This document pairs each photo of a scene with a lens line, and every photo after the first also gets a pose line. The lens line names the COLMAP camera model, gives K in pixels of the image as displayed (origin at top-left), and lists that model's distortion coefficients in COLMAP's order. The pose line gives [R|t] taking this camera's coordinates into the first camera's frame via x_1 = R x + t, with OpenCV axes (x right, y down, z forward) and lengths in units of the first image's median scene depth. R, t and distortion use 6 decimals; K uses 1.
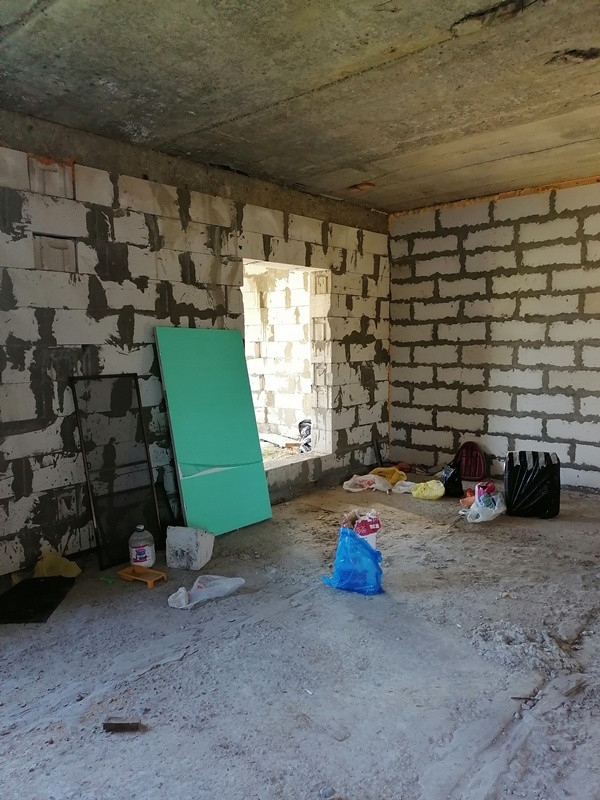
lens RADIAL K [[594.2, 0, 300.0], [0, 594.2, 400.0], [0, 0, 1]] dist [0.052157, -0.037525]
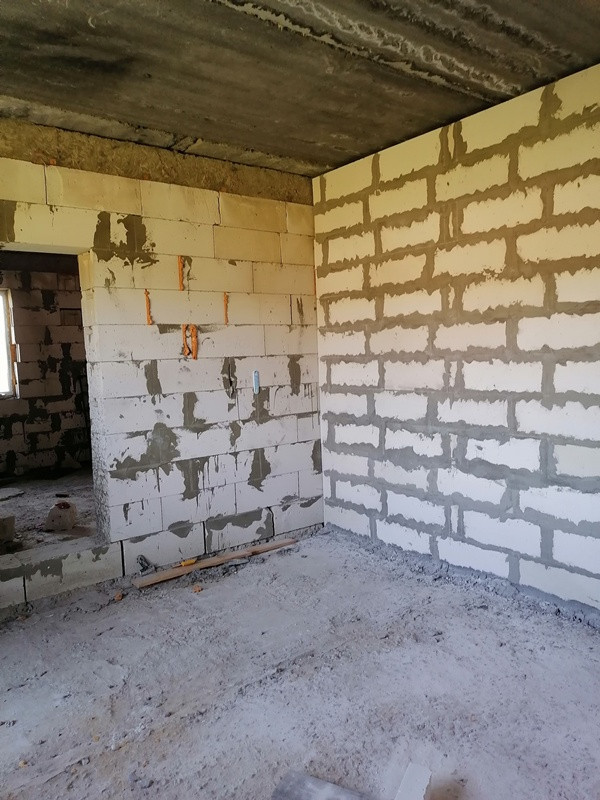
lens RADIAL K [[594.2, 0, 300.0], [0, 594.2, 400.0], [0, 0, 1]] dist [0.052157, -0.037525]
pose [[0.980179, -0.003378, -0.198084, 0.784788], [0.001952, 0.999971, -0.007391, 0.064400], [0.198104, 0.006858, 0.980157, -0.891043]]
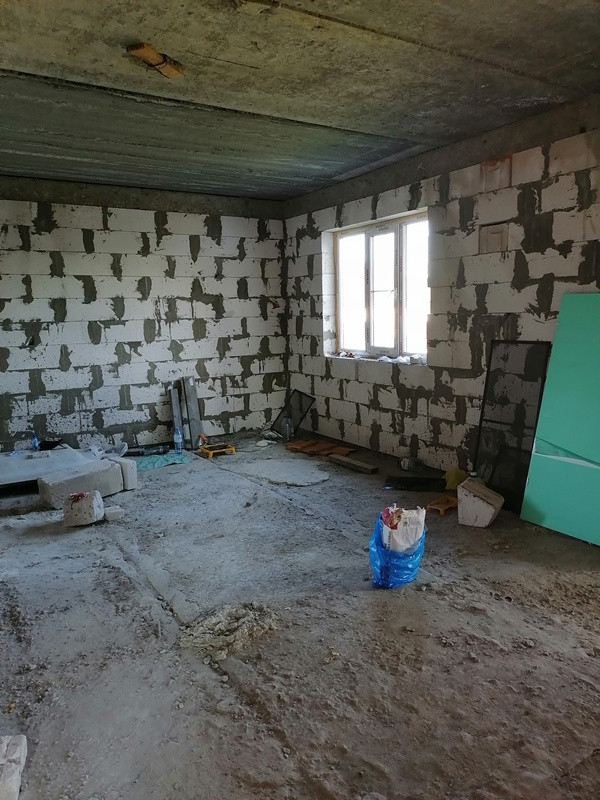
lens RADIAL K [[594.2, 0, 300.0], [0, 594.2, 400.0], [0, 0, 1]] dist [0.052157, -0.037525]
pose [[-0.300042, 0.157889, -0.940769, 0.892786], [-0.070915, 0.979787, 0.187054, -0.117957], [0.951286, 0.122839, -0.282780, 0.986868]]
